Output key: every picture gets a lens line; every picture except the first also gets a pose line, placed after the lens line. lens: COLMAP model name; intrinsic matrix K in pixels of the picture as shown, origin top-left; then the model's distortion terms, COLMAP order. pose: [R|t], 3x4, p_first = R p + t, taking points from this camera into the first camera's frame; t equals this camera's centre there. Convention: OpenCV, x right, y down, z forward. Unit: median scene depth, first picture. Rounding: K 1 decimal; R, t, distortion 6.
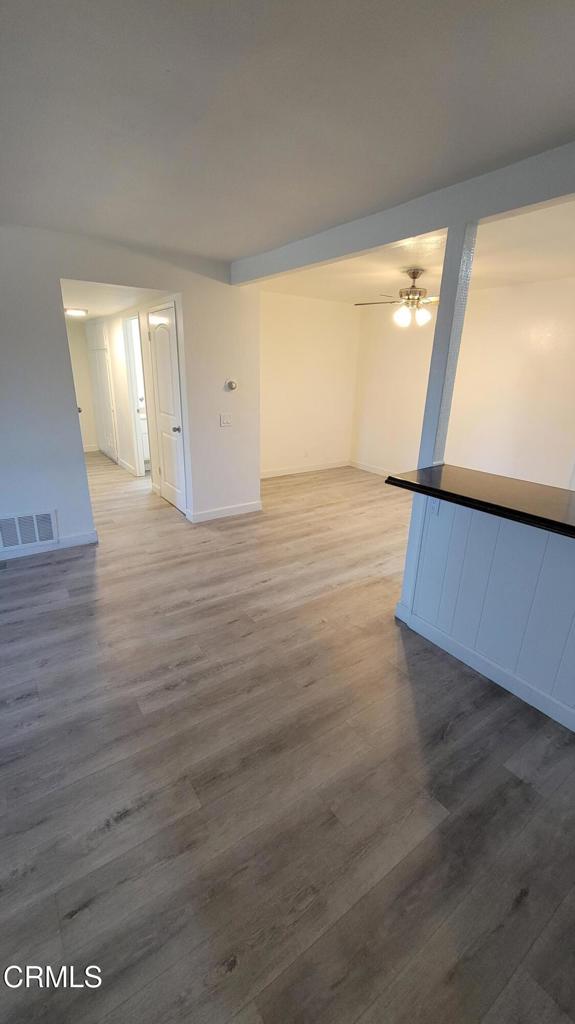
lens RADIAL K [[413.5, 0, 291.4], [0, 413.5, 510.2], [0, 0, 1]] dist [0.000387, -0.001013]
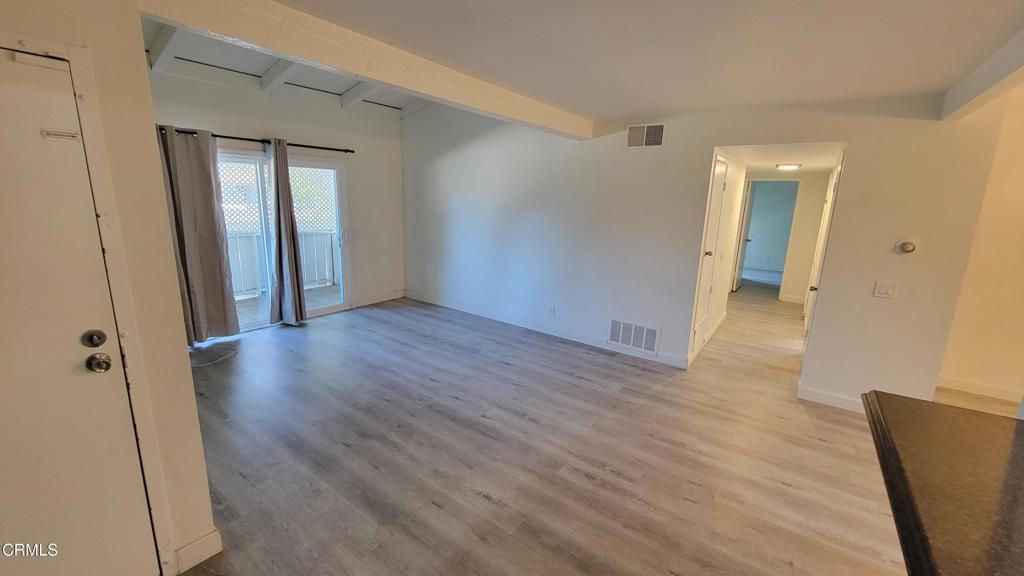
lens RADIAL K [[413.5, 0, 508.7], [0, 413.5, 287.4], [0, 0, 1]] dist [0.000387, -0.001013]
pose [[0.321524, 0.186489, -0.928356, 0.384328], [-0.332674, 0.940162, 0.073644, -0.055872], [0.886539, 0.285161, 0.364324, 0.126295]]
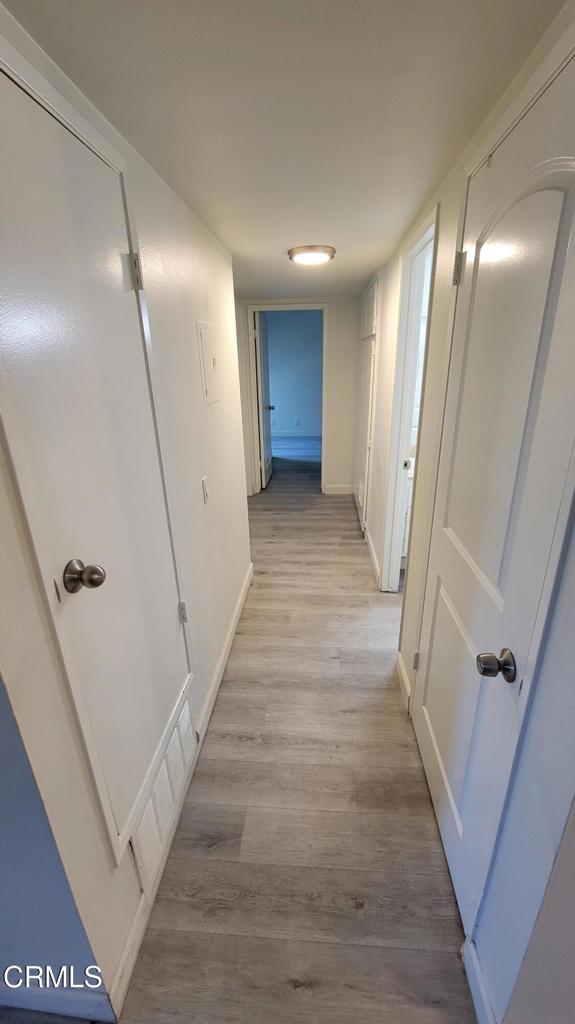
lens RADIAL K [[413.5, 0, 287.2], [0, 413.5, 508.4], [0, 0, 1]] dist [0.000387, -0.001013]
pose [[0.768098, 0.178689, -0.614895, -0.287842], [-0.171740, 0.982580, 0.071008, -0.322388], [0.616872, 0.051061, 0.785406, 0.892258]]
